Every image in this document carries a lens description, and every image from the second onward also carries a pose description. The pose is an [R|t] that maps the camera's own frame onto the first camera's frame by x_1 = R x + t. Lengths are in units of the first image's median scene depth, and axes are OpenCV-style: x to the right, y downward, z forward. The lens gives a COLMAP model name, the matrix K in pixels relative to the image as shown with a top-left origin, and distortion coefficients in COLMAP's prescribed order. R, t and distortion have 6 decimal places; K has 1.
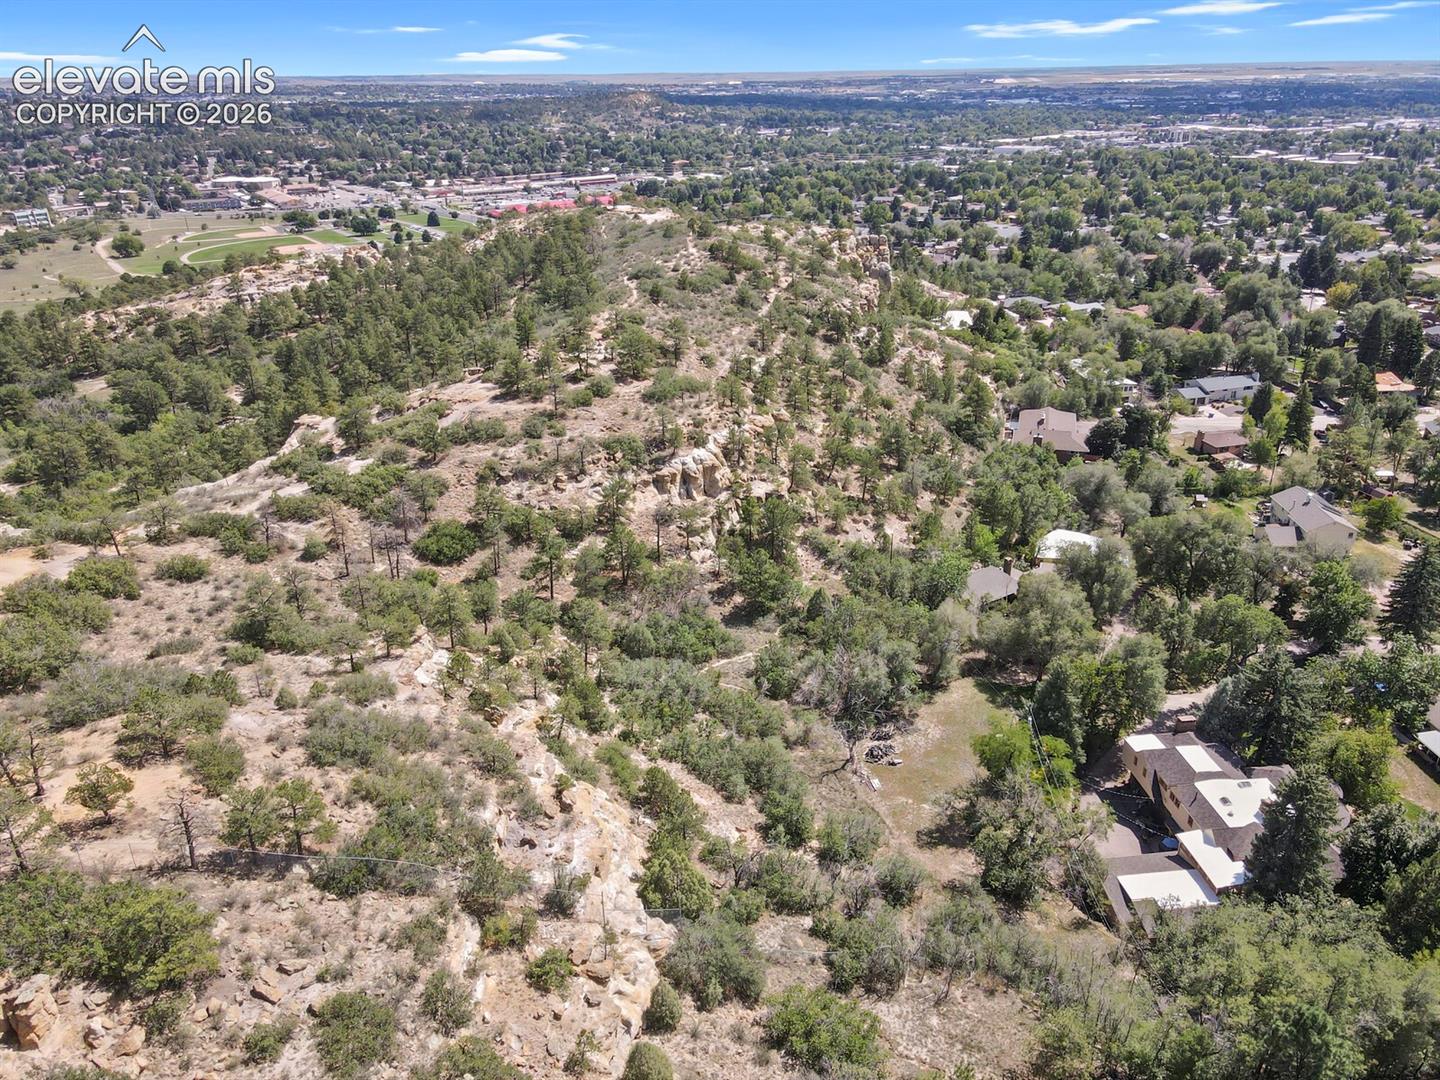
lens RADIAL K [[1043.5, 0, 720.0], [0, 1043.5, 540.0], [0, 0, 1]] dist [-0.001963, 0.036504]
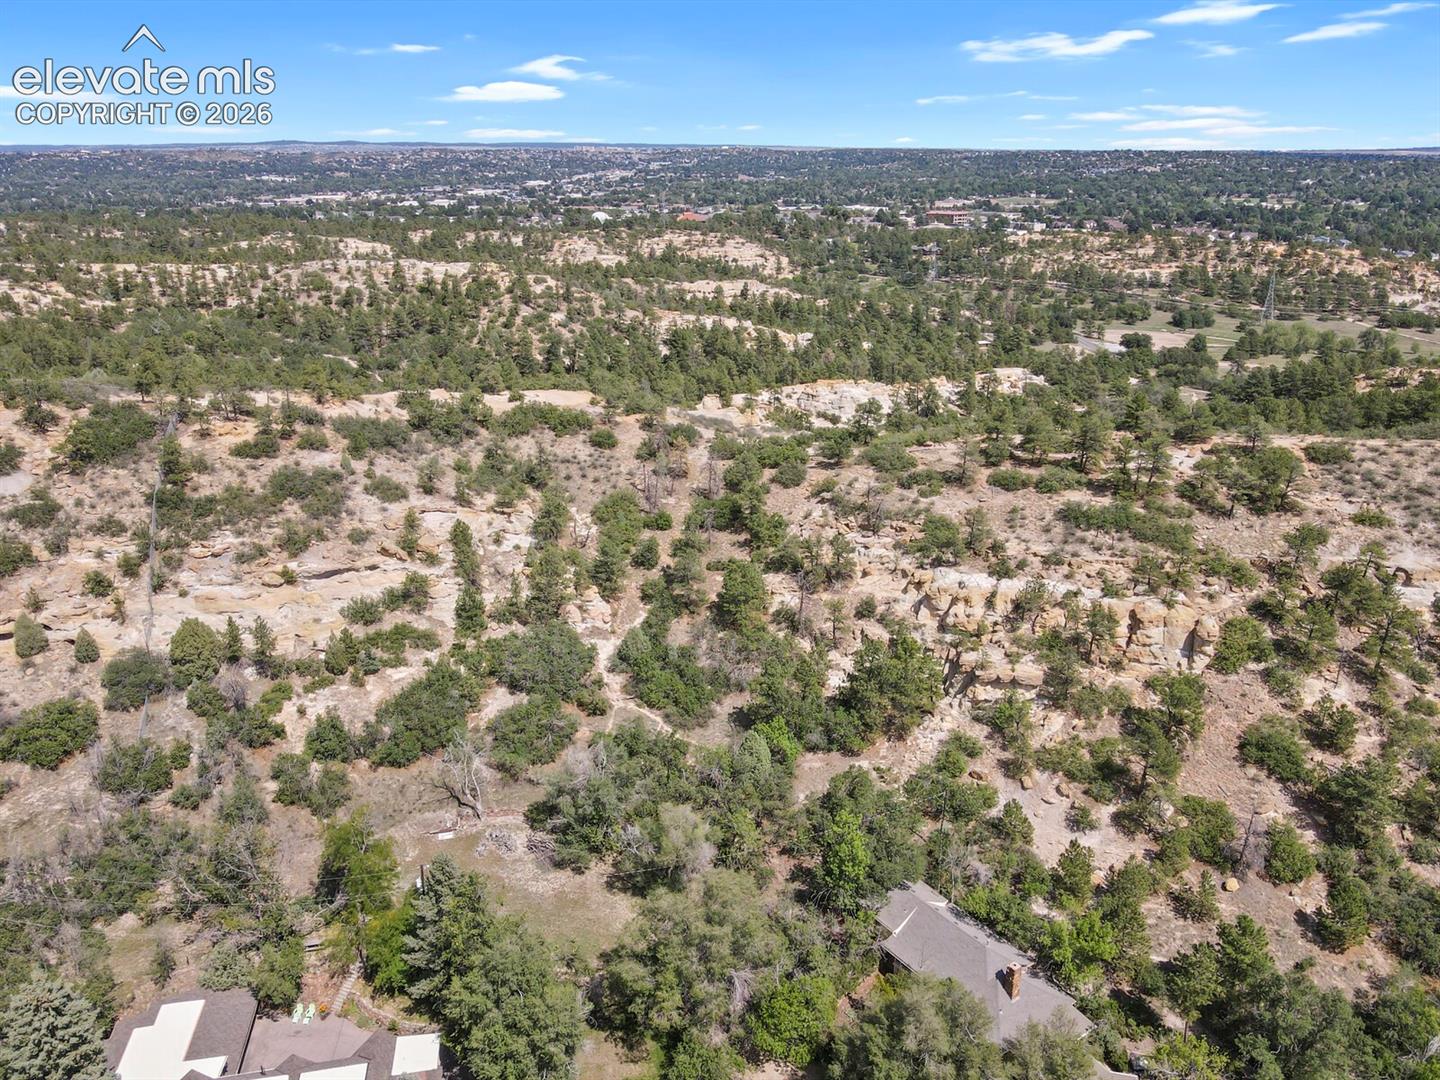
lens RADIAL K [[1044.3, 0, 723.8], [0, 1044.3, 544.1], [0, 0, 1]] dist [0.015867, 0.006276]
pose [[0.087502, 0.372380, -0.923946, 0.616343], [-0.411265, 0.858274, 0.306963, -0.247299], [0.907306, 0.353127, 0.228247, 0.616509]]
